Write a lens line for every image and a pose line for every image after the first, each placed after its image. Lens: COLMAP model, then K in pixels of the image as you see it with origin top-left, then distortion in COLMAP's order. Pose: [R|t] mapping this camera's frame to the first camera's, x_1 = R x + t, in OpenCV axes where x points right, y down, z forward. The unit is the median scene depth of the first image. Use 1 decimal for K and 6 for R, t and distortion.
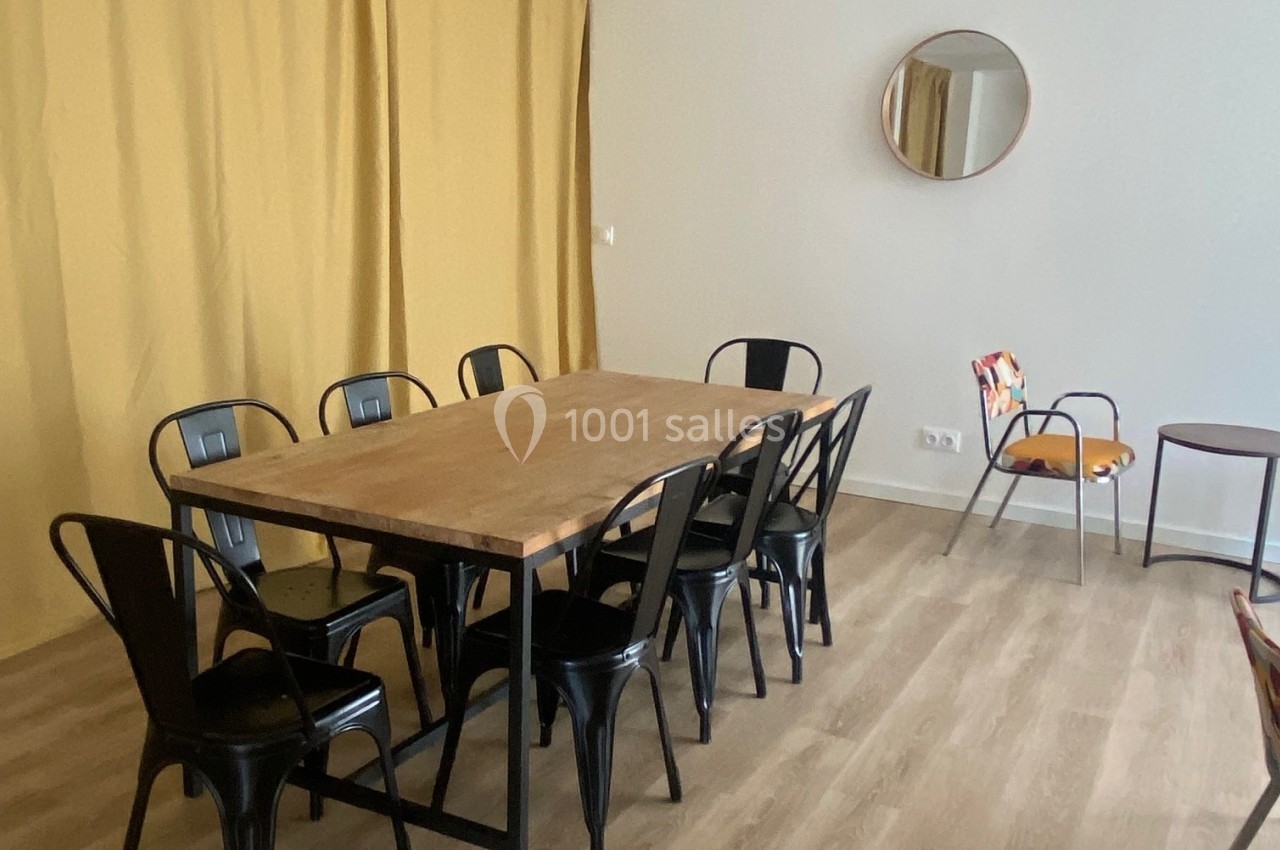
lens RADIAL K [[1287.7, 0, 640.0], [0, 1287.7, 425.0], [0, 0, 1]] dist [-0.016515, -0.024467]
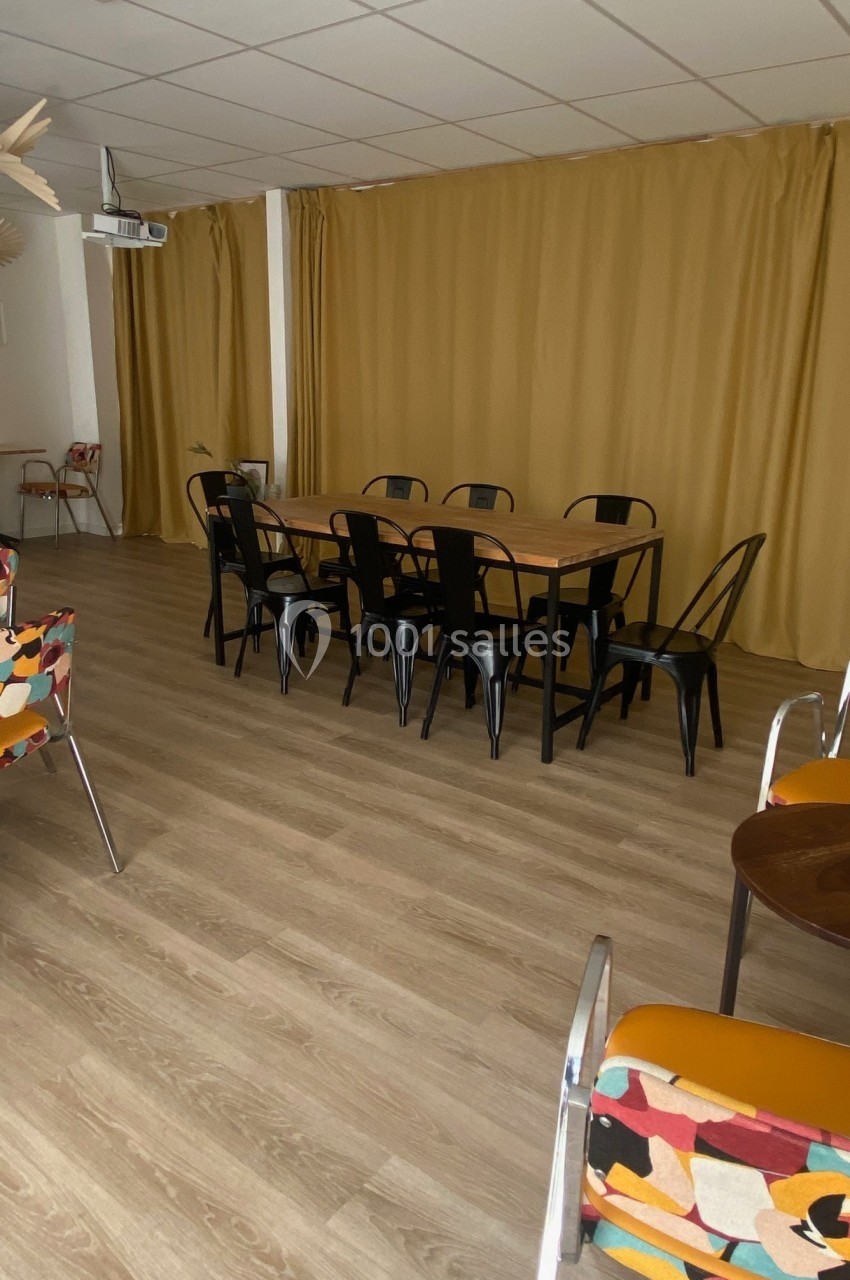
lens RADIAL K [[903.8, 0, 425.0], [0, 903.8, 640.0], [0, 0, 1]] dist [-0.001213, -0.005091]
pose [[-0.186416, 0.237408, -0.953355, 1.056794], [-0.228112, 0.933388, 0.277040, -0.175735], [0.955622, 0.269116, -0.119843, 1.119866]]
